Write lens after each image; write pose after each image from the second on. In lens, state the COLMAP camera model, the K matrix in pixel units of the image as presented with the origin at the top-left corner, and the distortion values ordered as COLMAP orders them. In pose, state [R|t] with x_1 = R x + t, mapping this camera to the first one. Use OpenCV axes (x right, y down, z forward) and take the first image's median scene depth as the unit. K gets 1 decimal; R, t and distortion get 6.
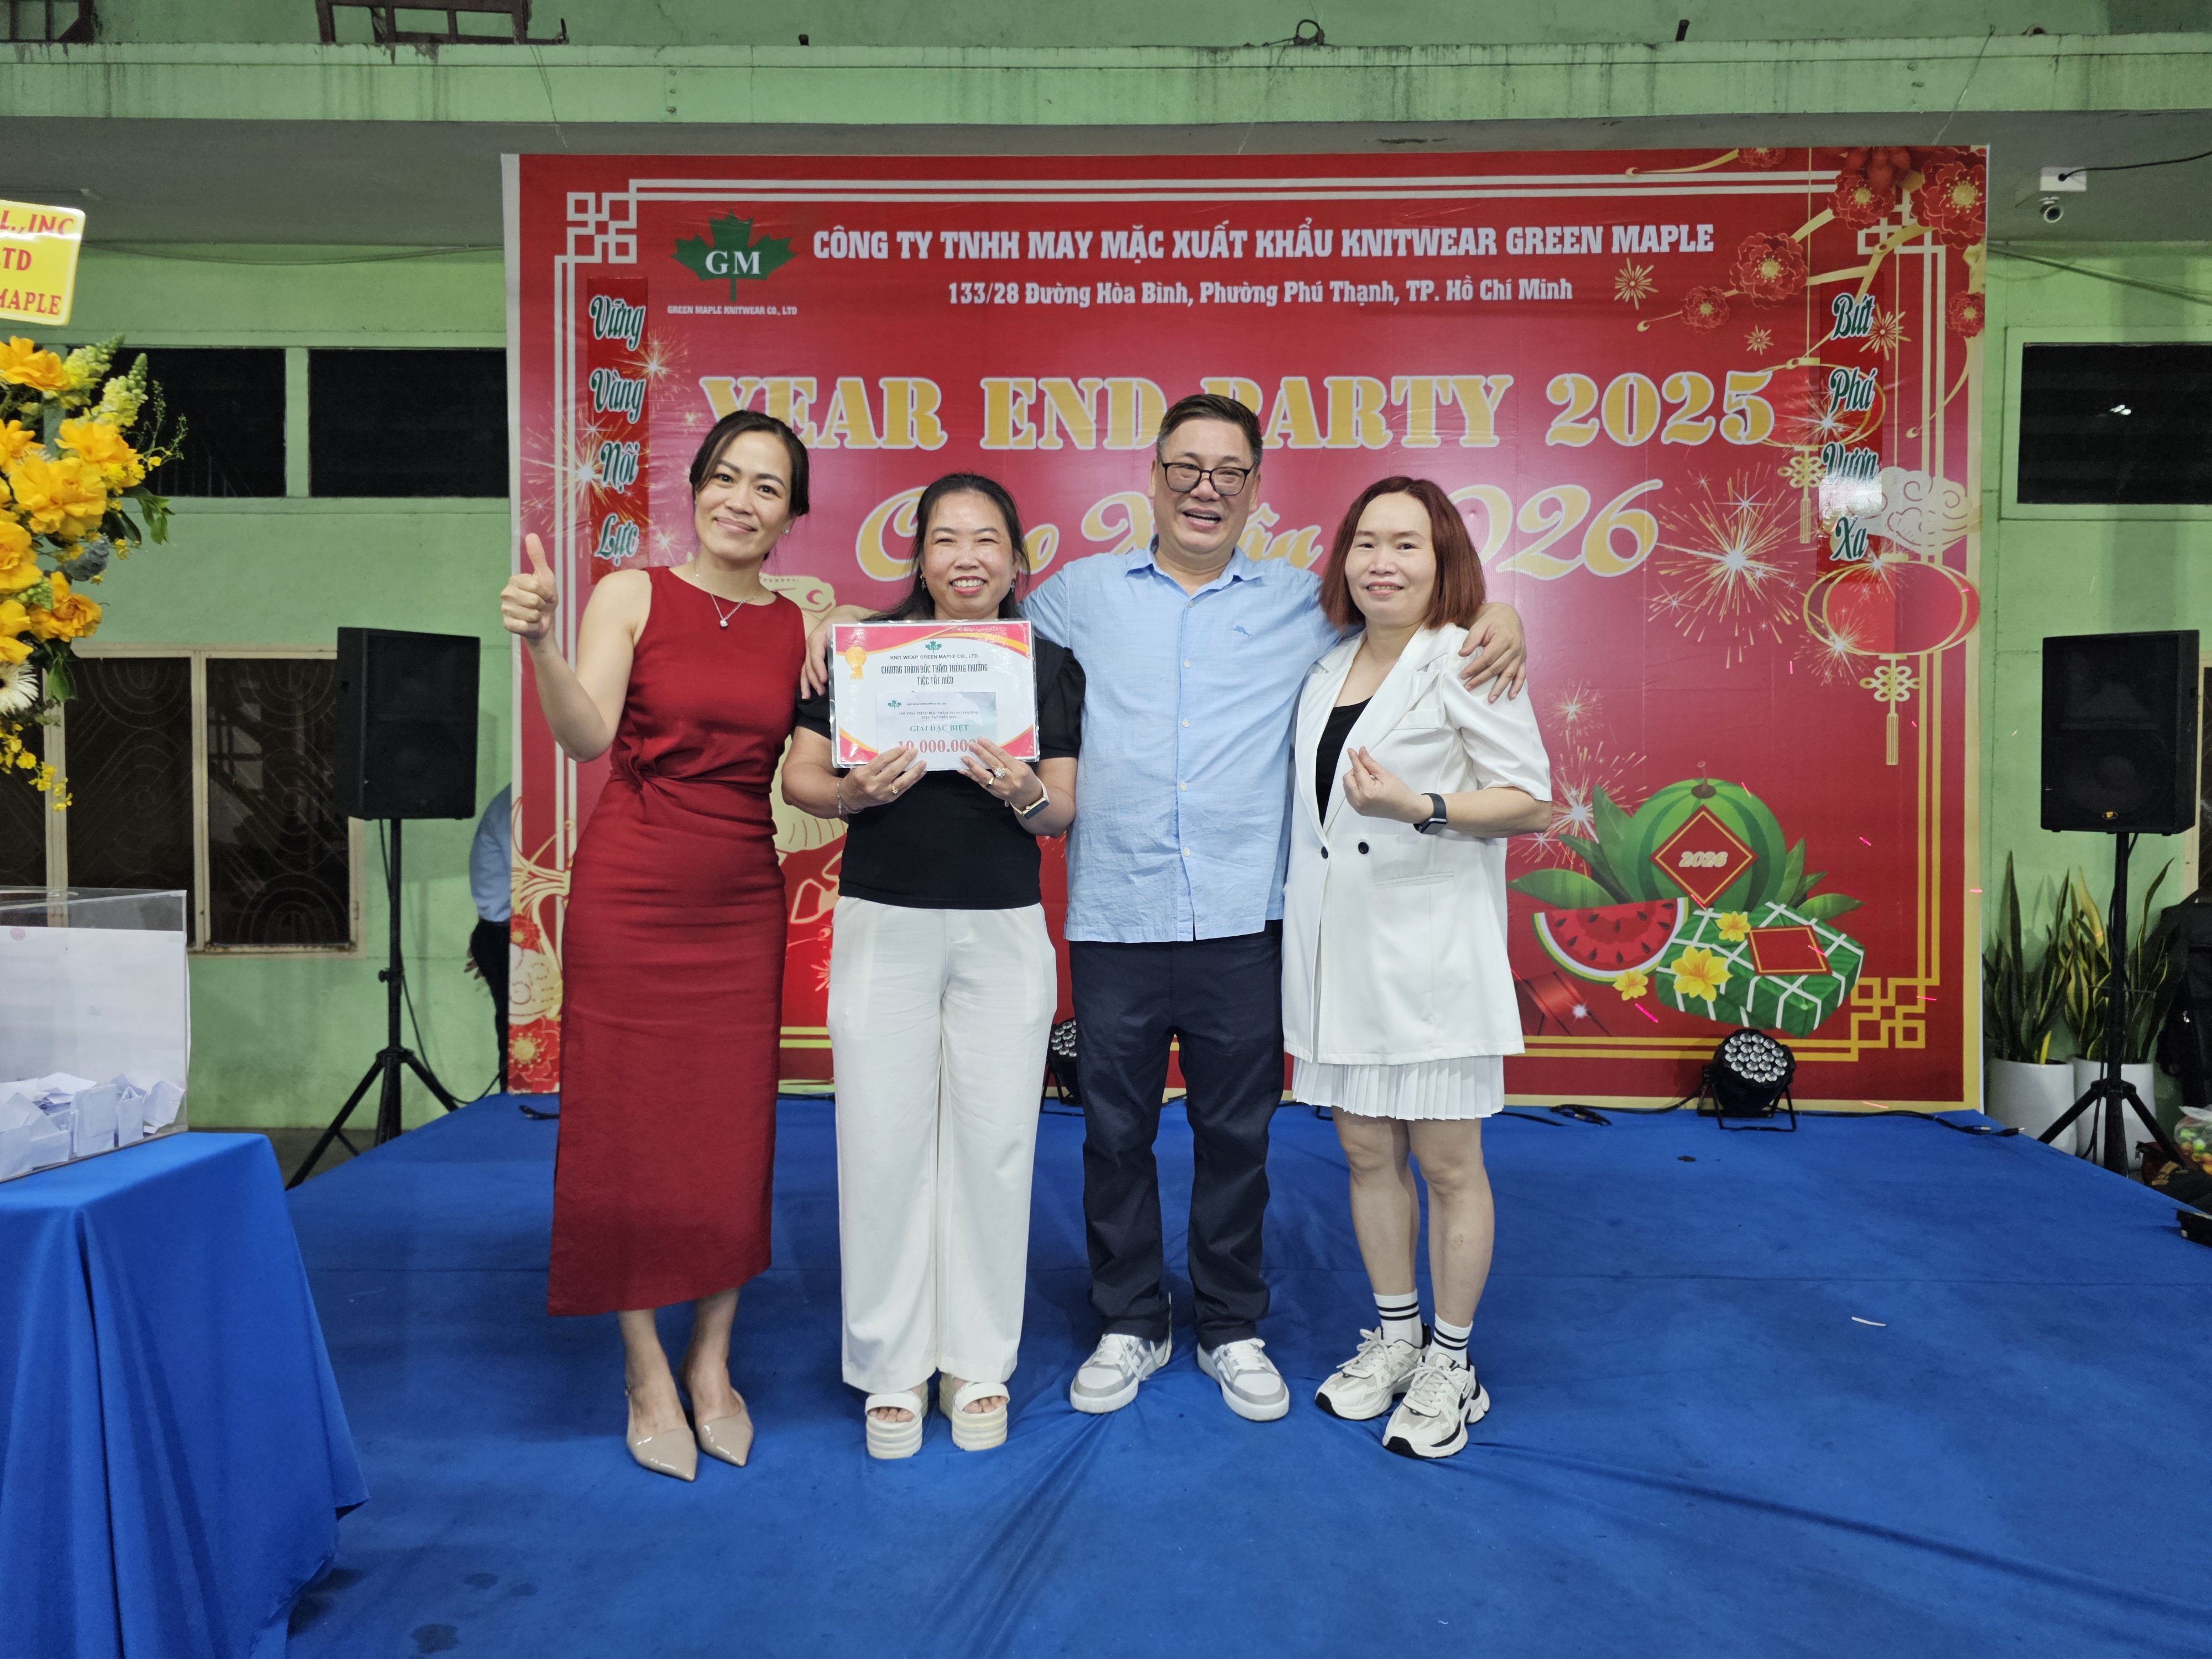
lens RADIAL K [[1496.3, 0, 1134.8], [0, 1496.3, 823.1], [0, 0, 1]] dist [0.073270, -0.075978]
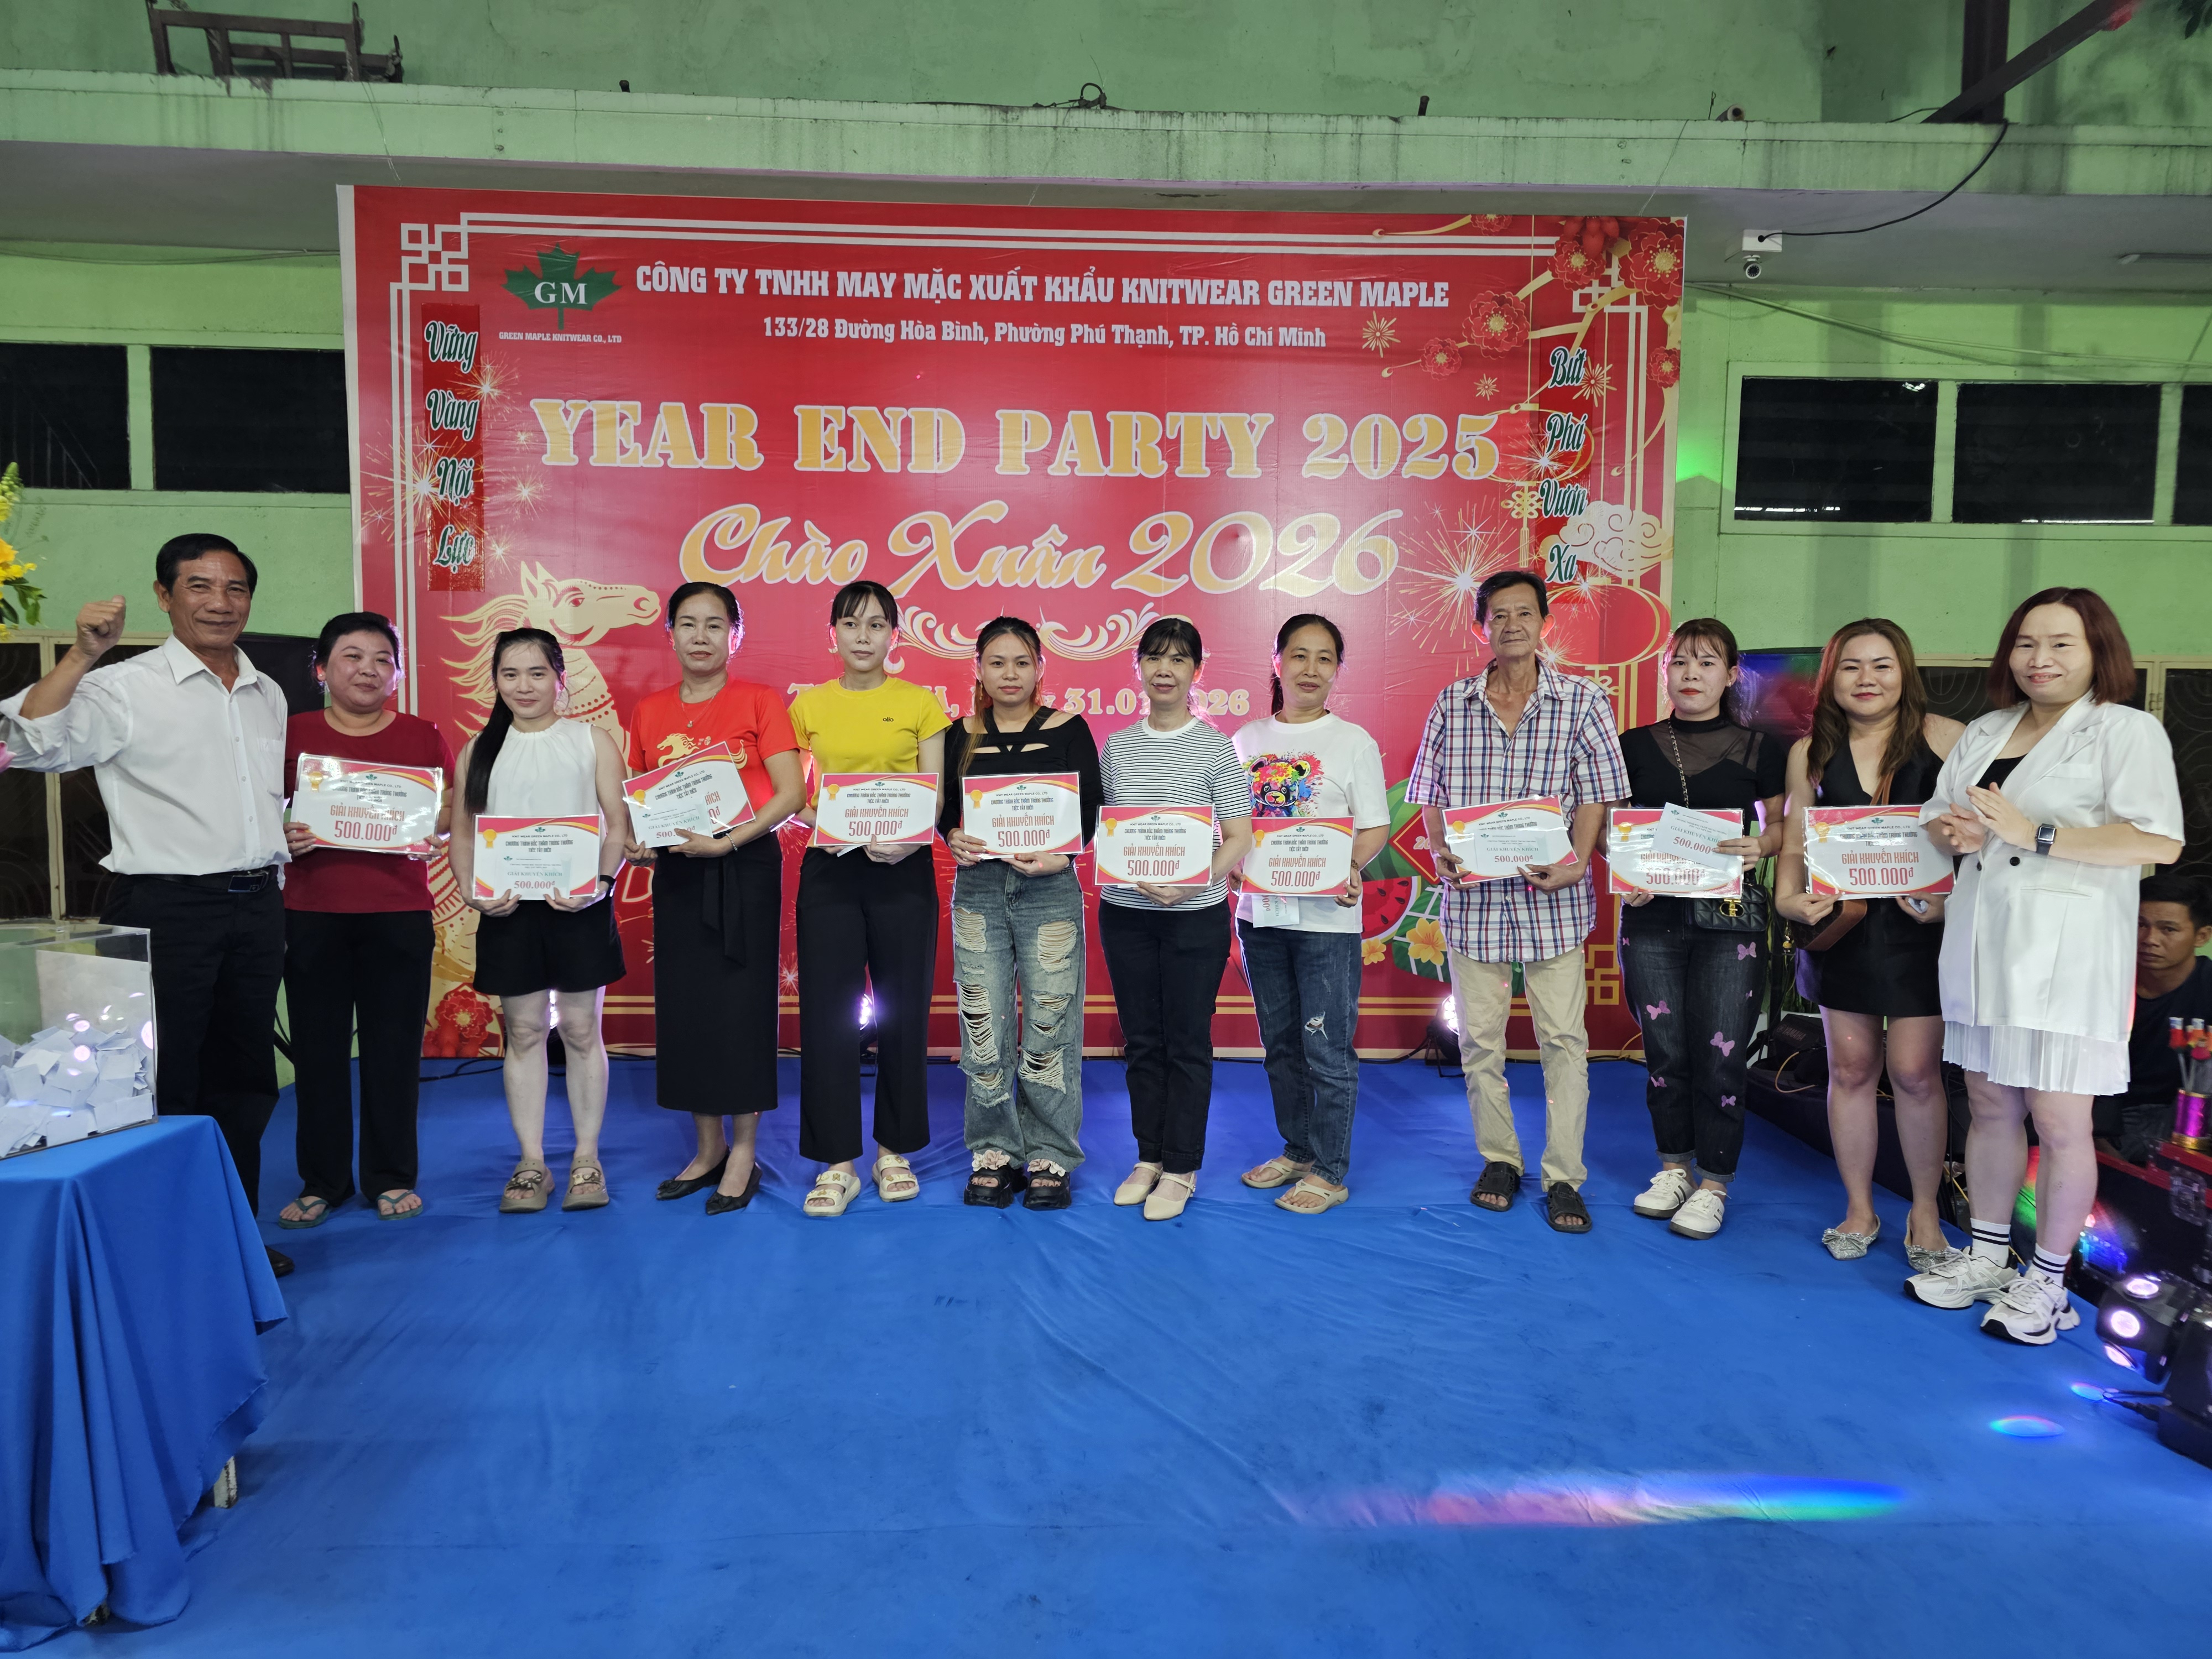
lens RADIAL K [[1477.0, 0, 1103.0], [0, 1477.0, 817.0], [0, 0, 1]] dist [0.069879, -0.061088]
pose [[0.997903, -0.001107, 0.064721, 0.051736], [-0.001416, 0.999241, 0.038931, -0.039420], [-0.064715, -0.038941, 0.997144, -0.105472]]
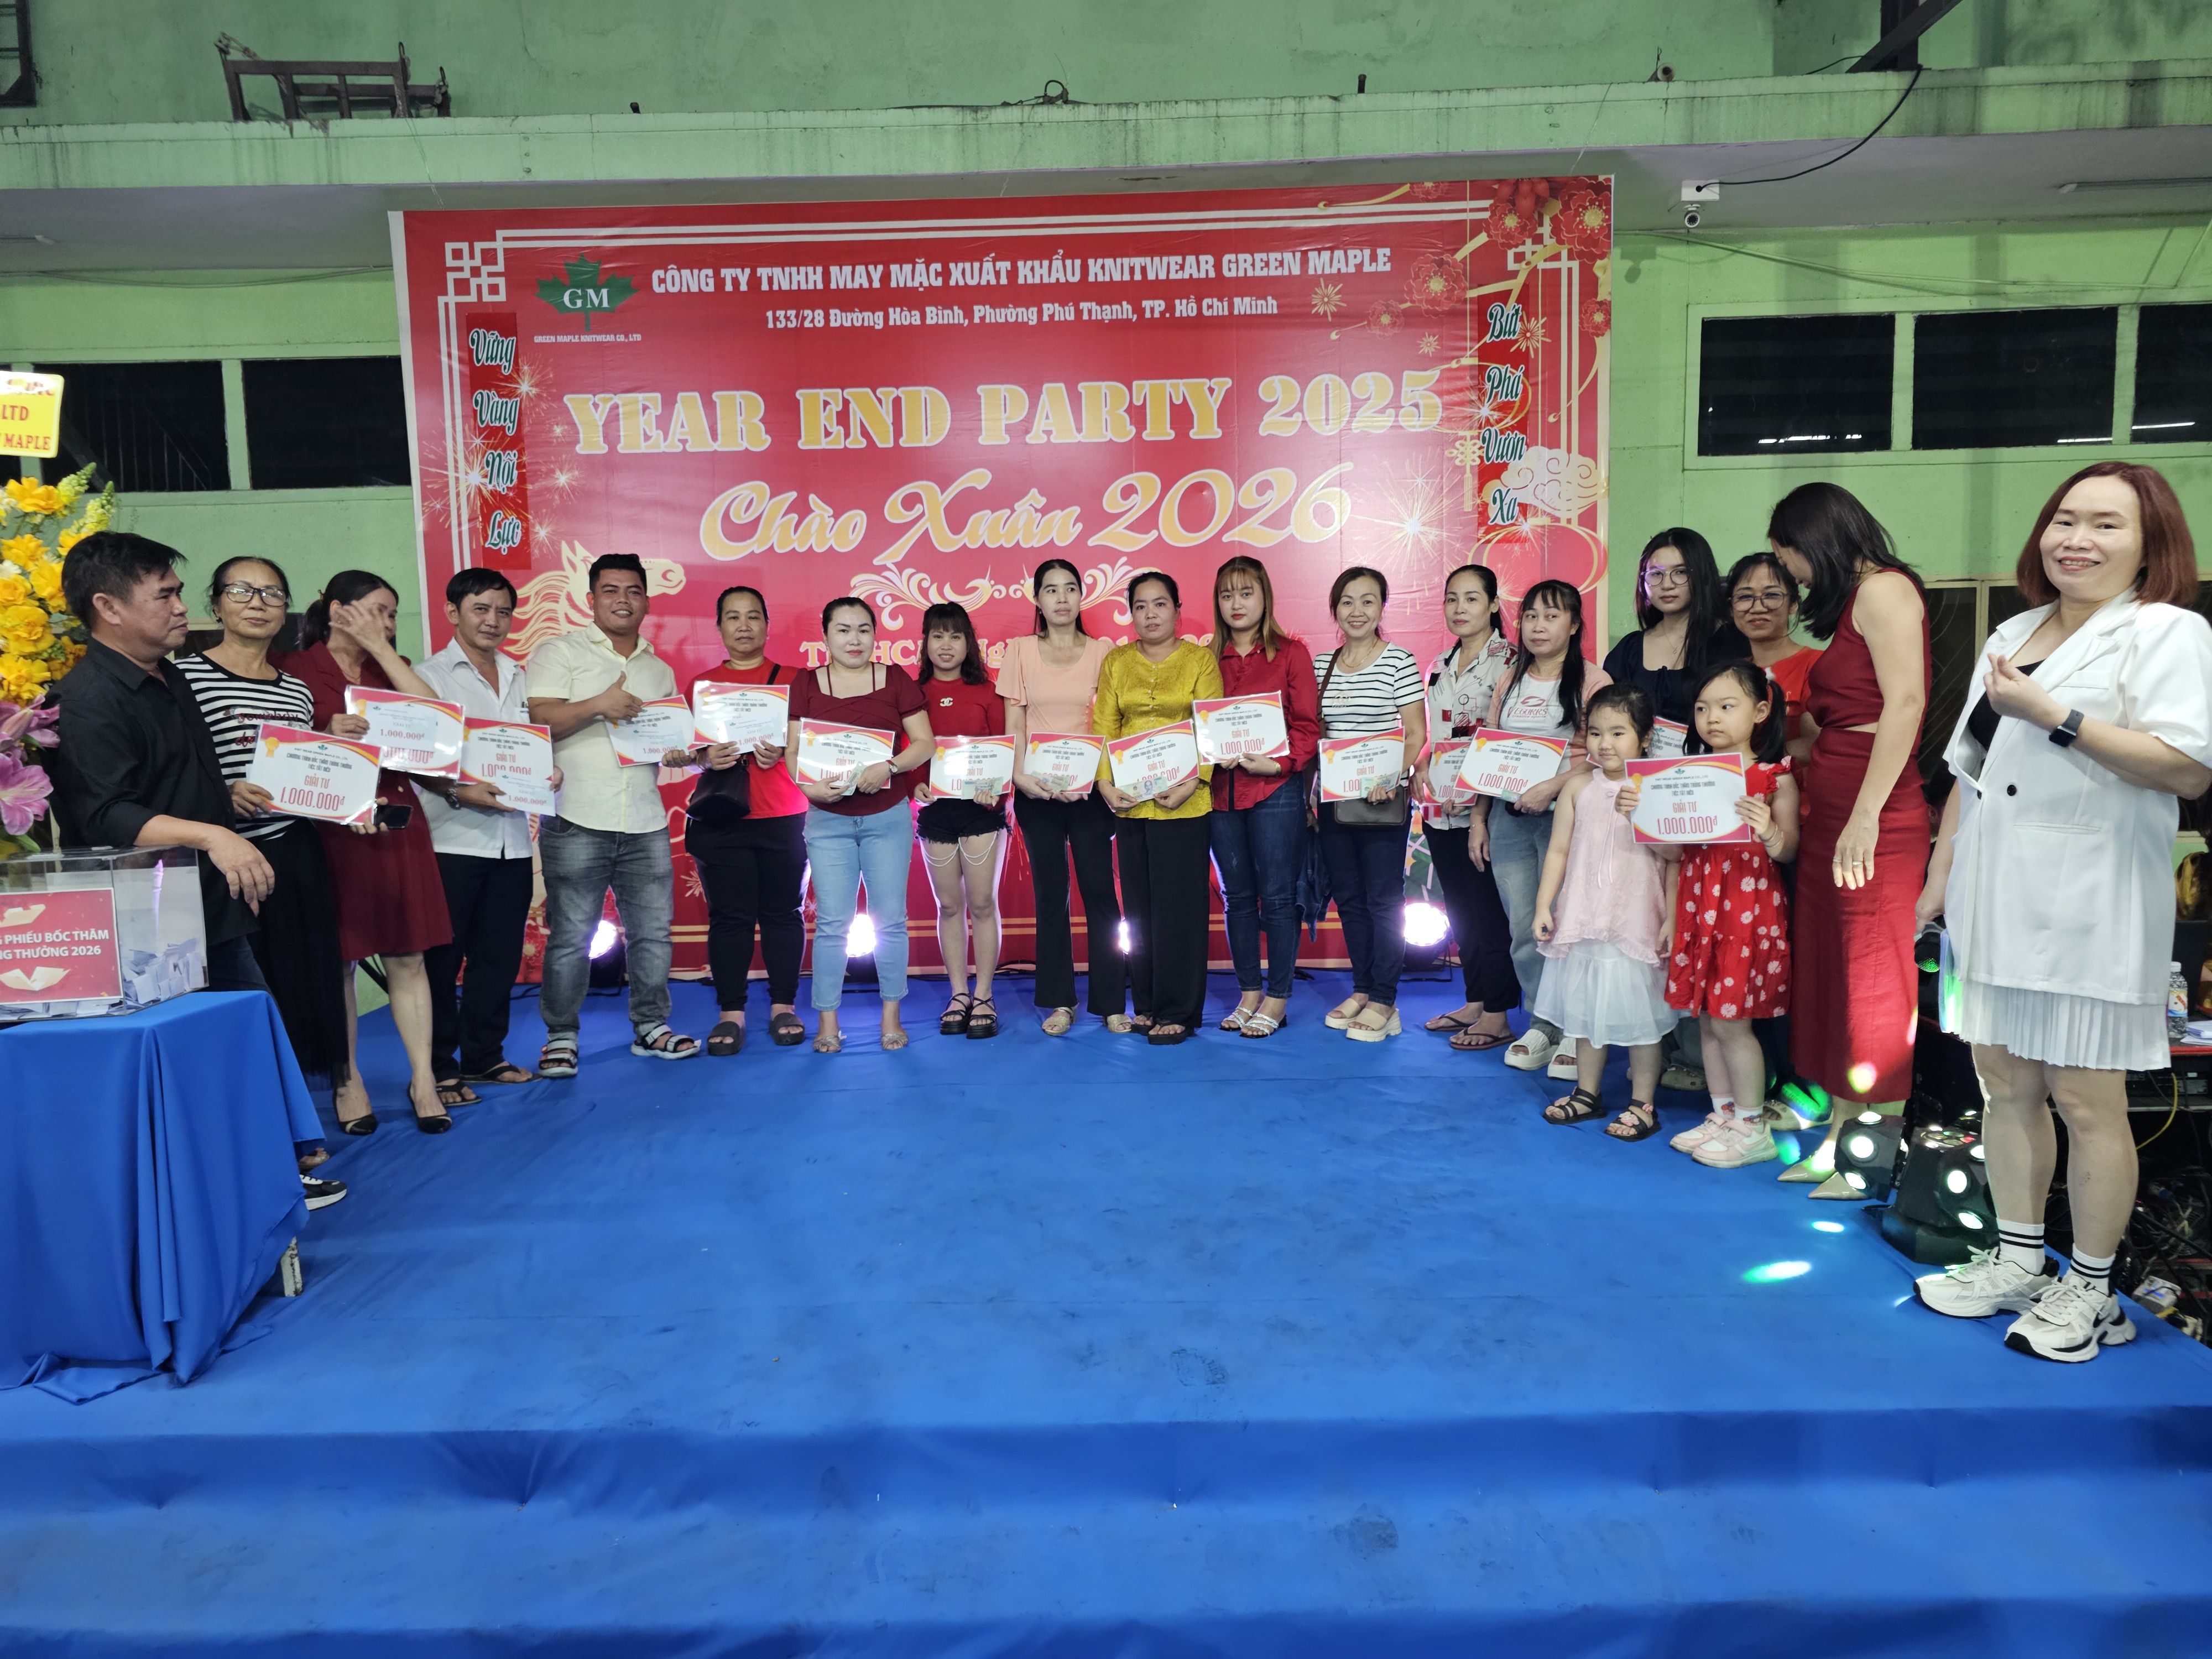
lens RADIAL K [[1471.4, 0, 1115.7], [0, 1471.4, 816.6], [0, 0, 1]] dist [0.071440, -0.067436]
pose [[0.999540, -0.030139, 0.003320, 0.141974], [0.029855, 0.997375, 0.065974, -0.024224], [-0.005299, -0.065844, 0.997816, -0.218392]]
